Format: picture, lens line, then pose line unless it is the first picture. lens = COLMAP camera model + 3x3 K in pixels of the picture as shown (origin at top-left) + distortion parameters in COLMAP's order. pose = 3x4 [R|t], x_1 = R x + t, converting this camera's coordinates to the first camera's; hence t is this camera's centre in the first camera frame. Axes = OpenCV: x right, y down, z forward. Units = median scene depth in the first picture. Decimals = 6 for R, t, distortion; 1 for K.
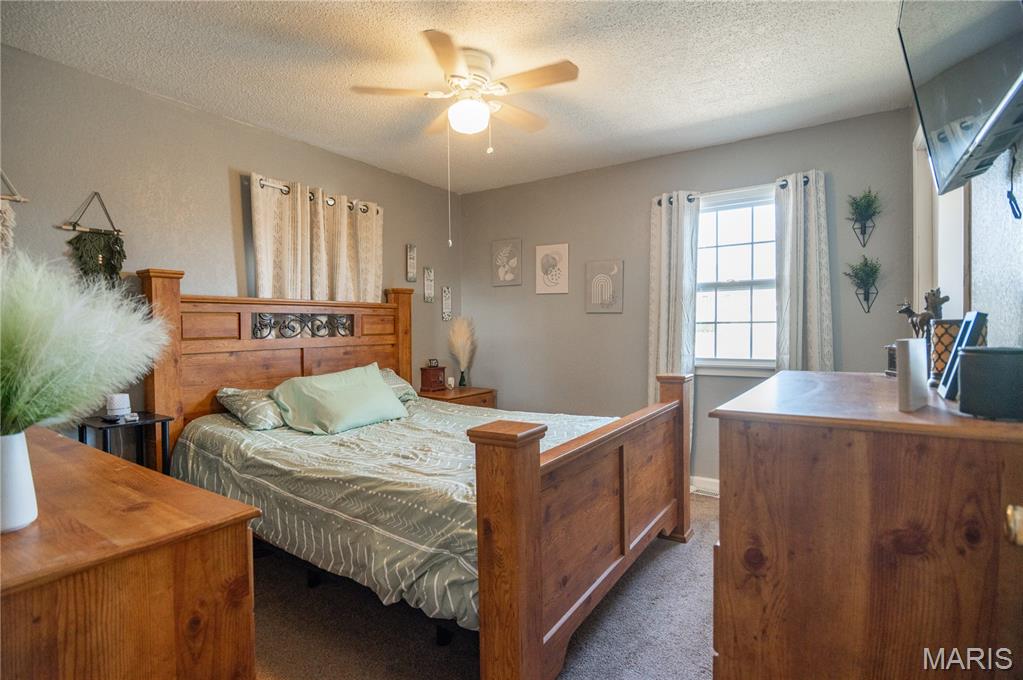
lens RADIAL K [[508.9, 0, 512.4], [0, 508.9, 337.3], [0, 0, 1]] dist [-0.006660, -0.000958]
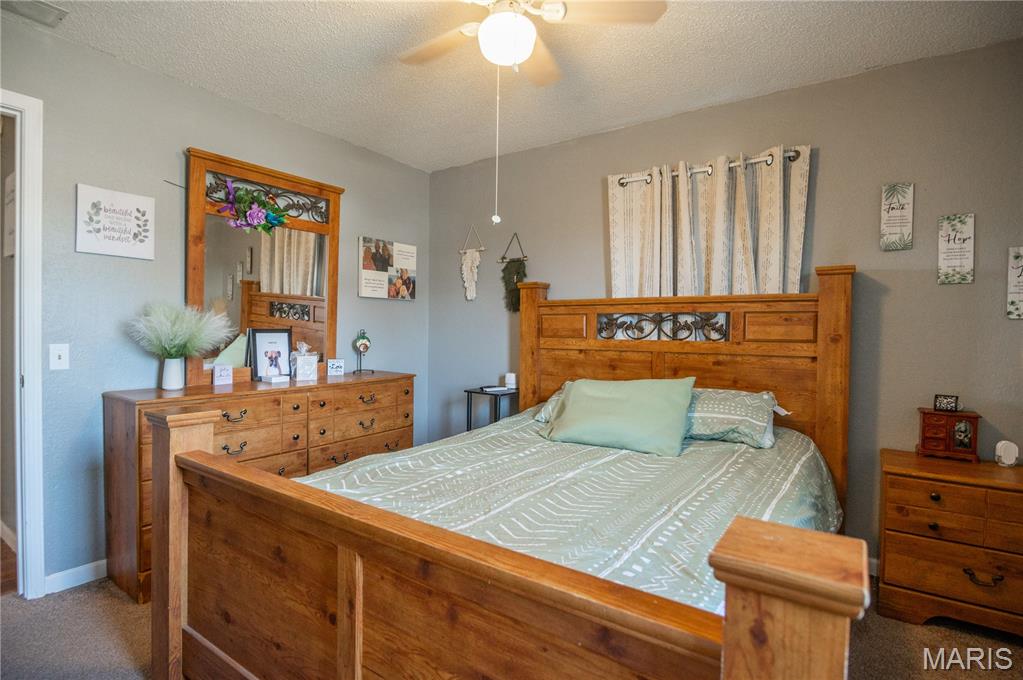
lens RADIAL K [[508.9, 0, 508.3], [0, 508.9, 335.4], [0, 0, 1]] dist [-0.006660, -0.000958]
pose [[-0.025236, 0.023749, -0.999399, 0.470696], [-0.029845, 0.999254, 0.024499, -0.021048], [0.999236, 0.030445, -0.024509, 0.751571]]
